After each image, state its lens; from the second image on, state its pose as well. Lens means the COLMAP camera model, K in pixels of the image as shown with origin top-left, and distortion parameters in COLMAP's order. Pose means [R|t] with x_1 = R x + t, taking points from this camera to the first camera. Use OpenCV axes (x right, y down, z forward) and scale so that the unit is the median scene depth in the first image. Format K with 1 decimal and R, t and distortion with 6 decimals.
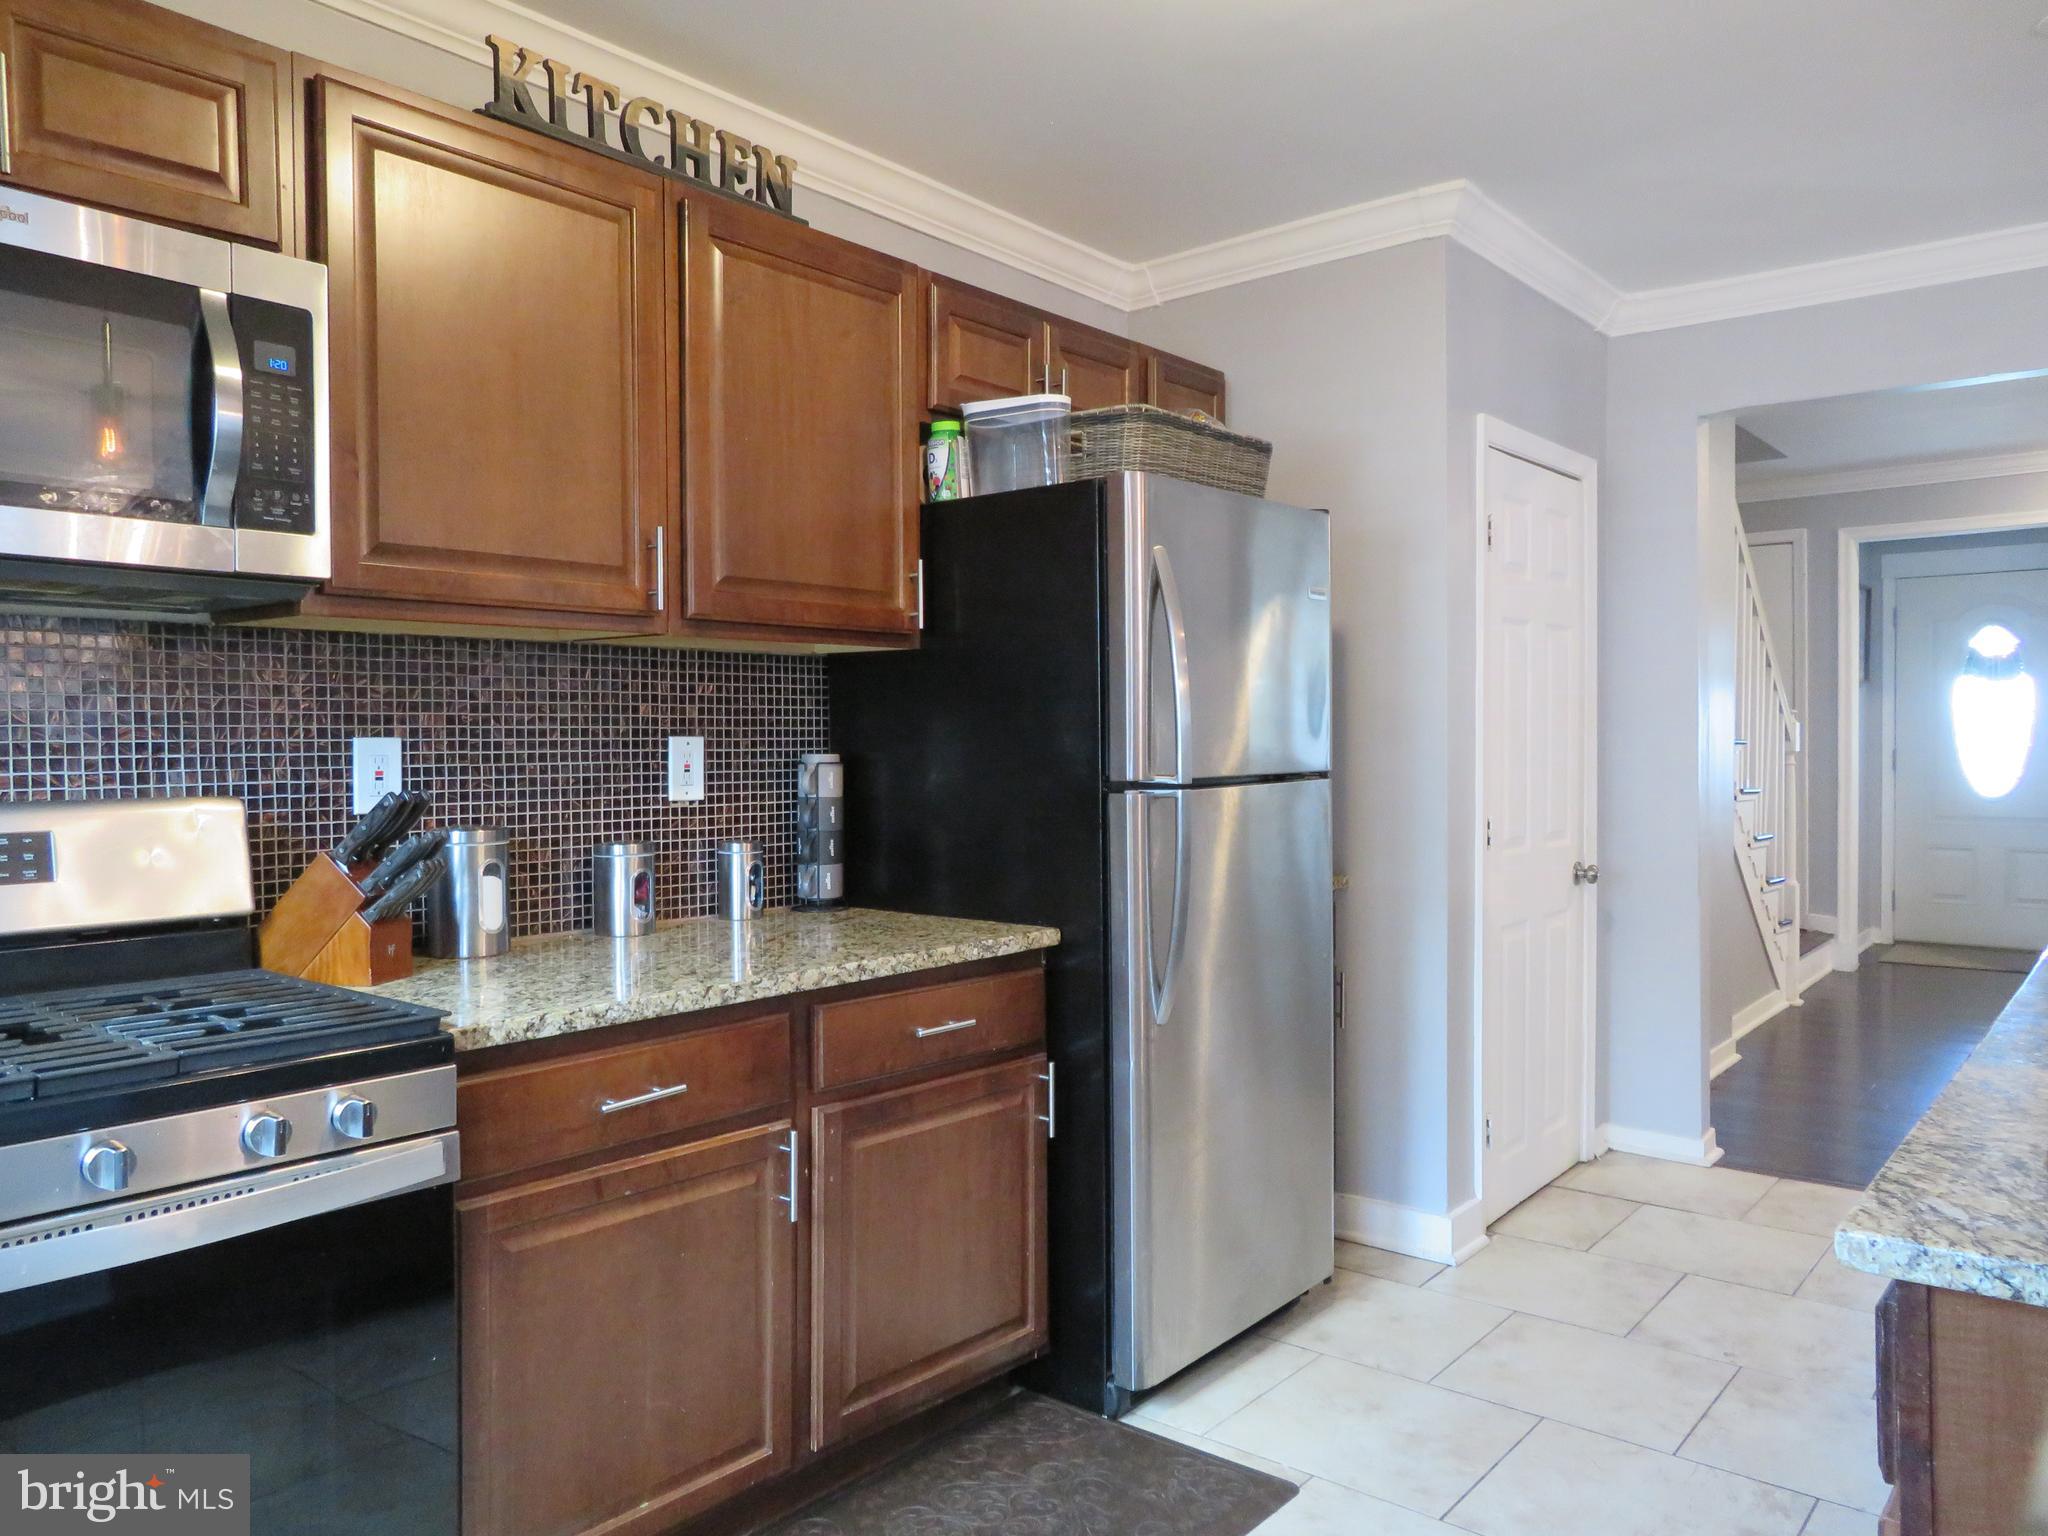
lens RADIAL K [[1484.5, 0, 1024.0], [0, 1484.5, 768.0], [0, 0, 1]] dist [-0.003522, -0.001614]
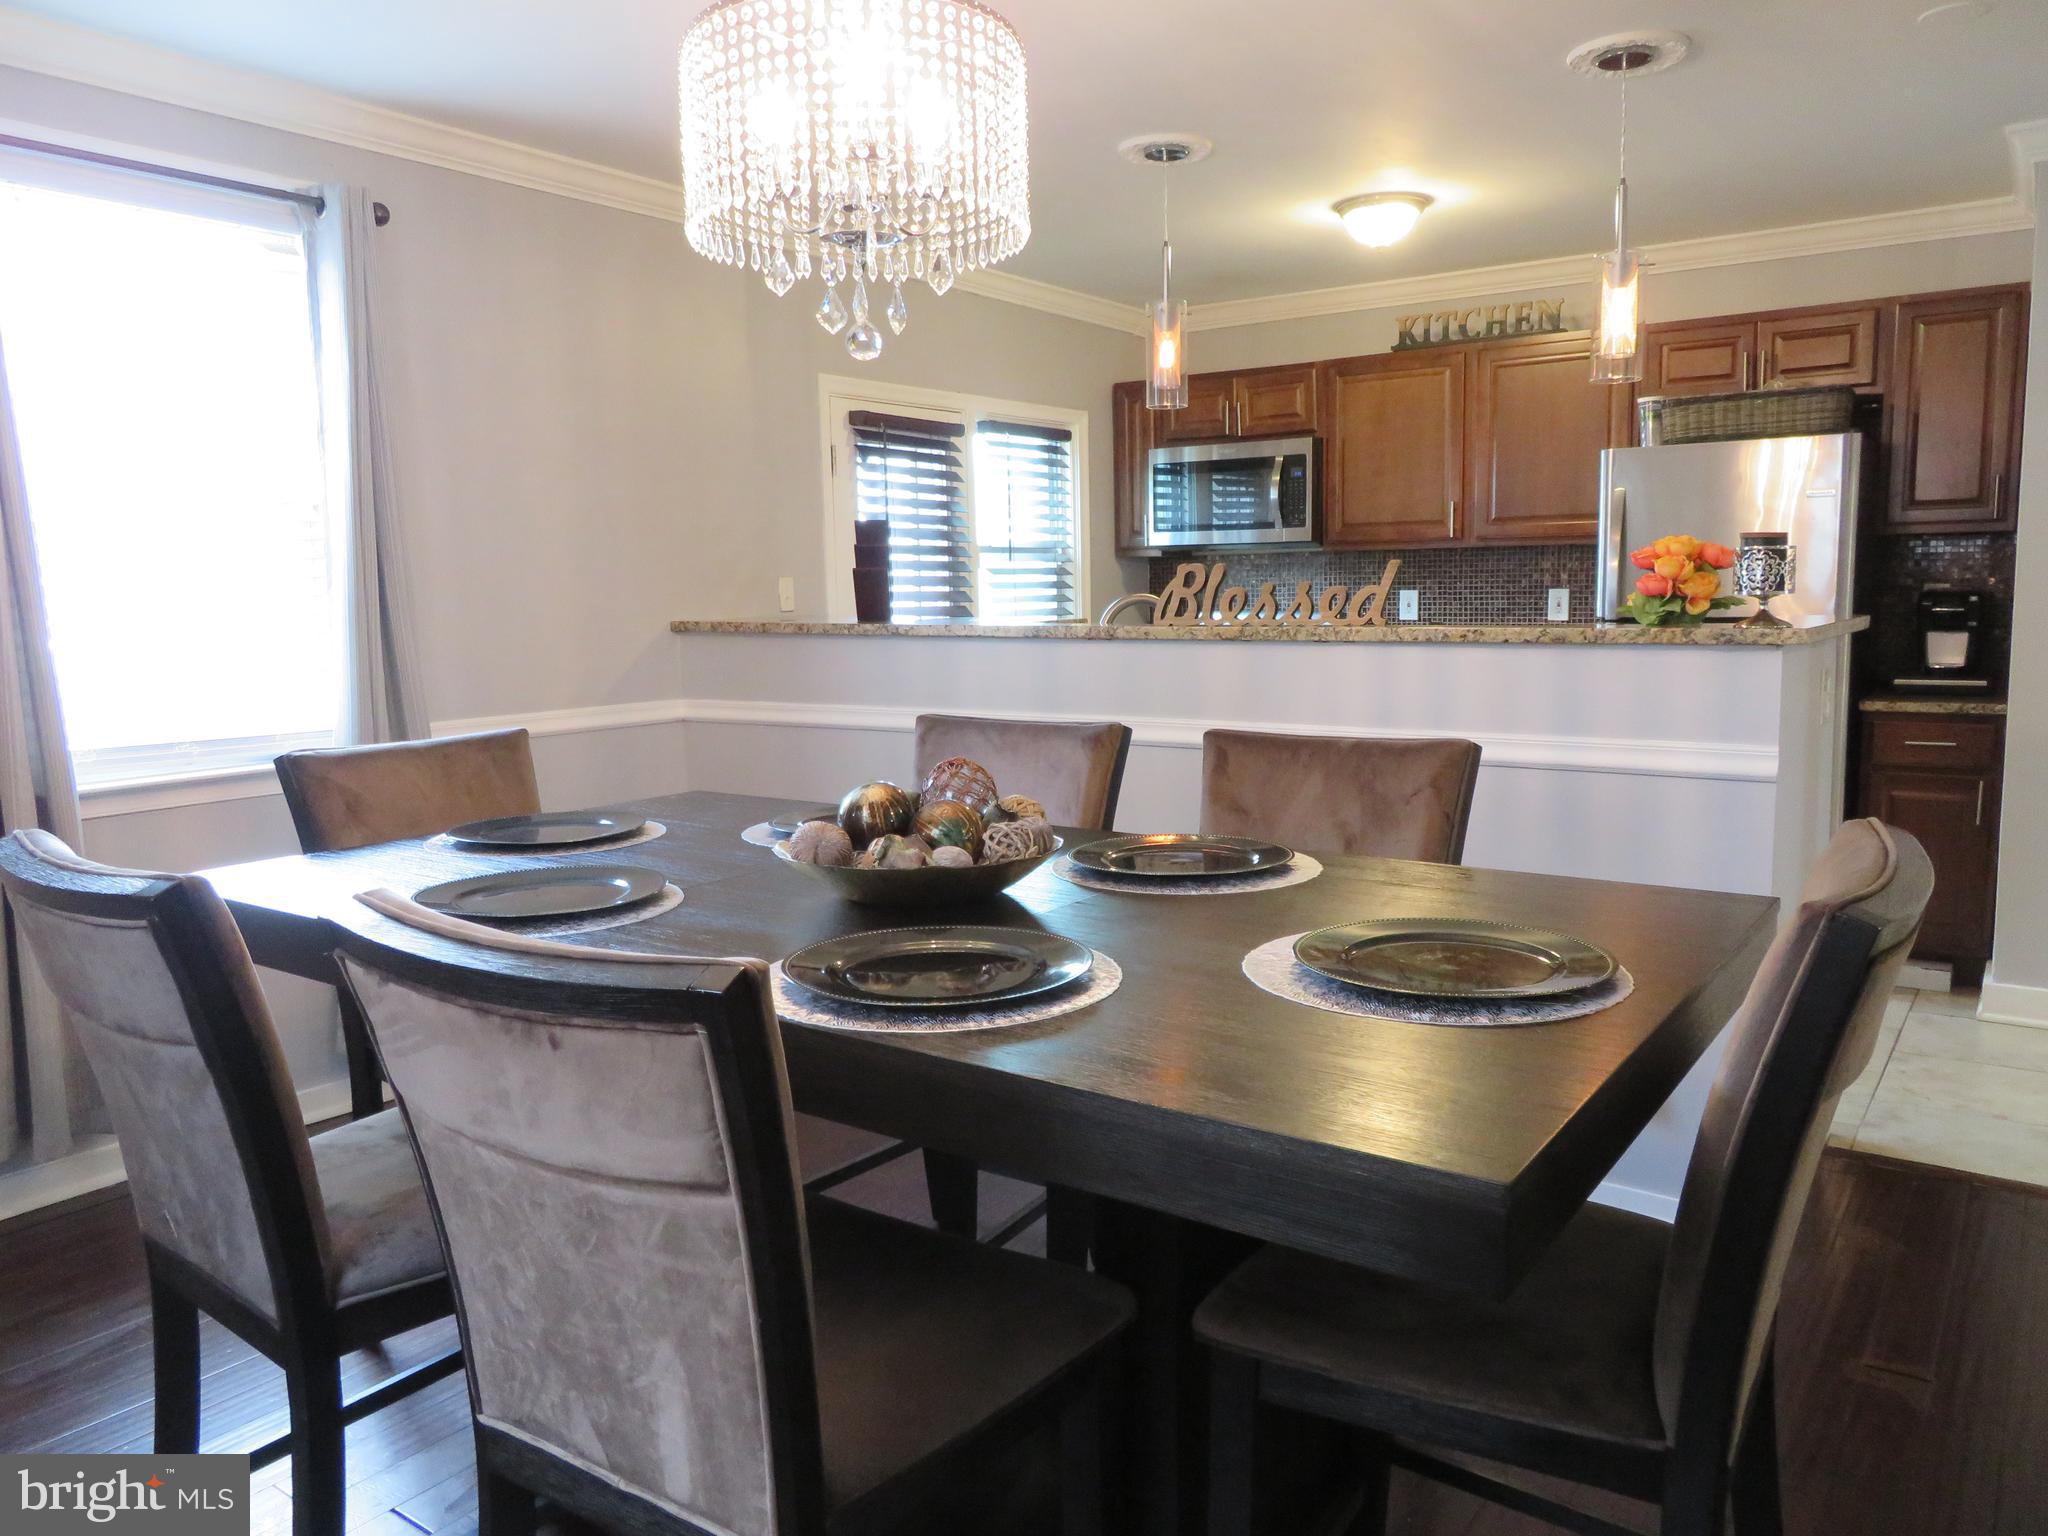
lens RADIAL K [[1484.5, 0, 1024.0], [0, 1484.5, 768.0], [0, 0, 1]] dist [-0.003522, -0.001614]
pose [[0.082072, 0.129558, -0.988169, 2.062594], [-0.001657, 0.991531, 0.129861, -0.047429], [0.996625, -0.009020, 0.081591, 0.124645]]
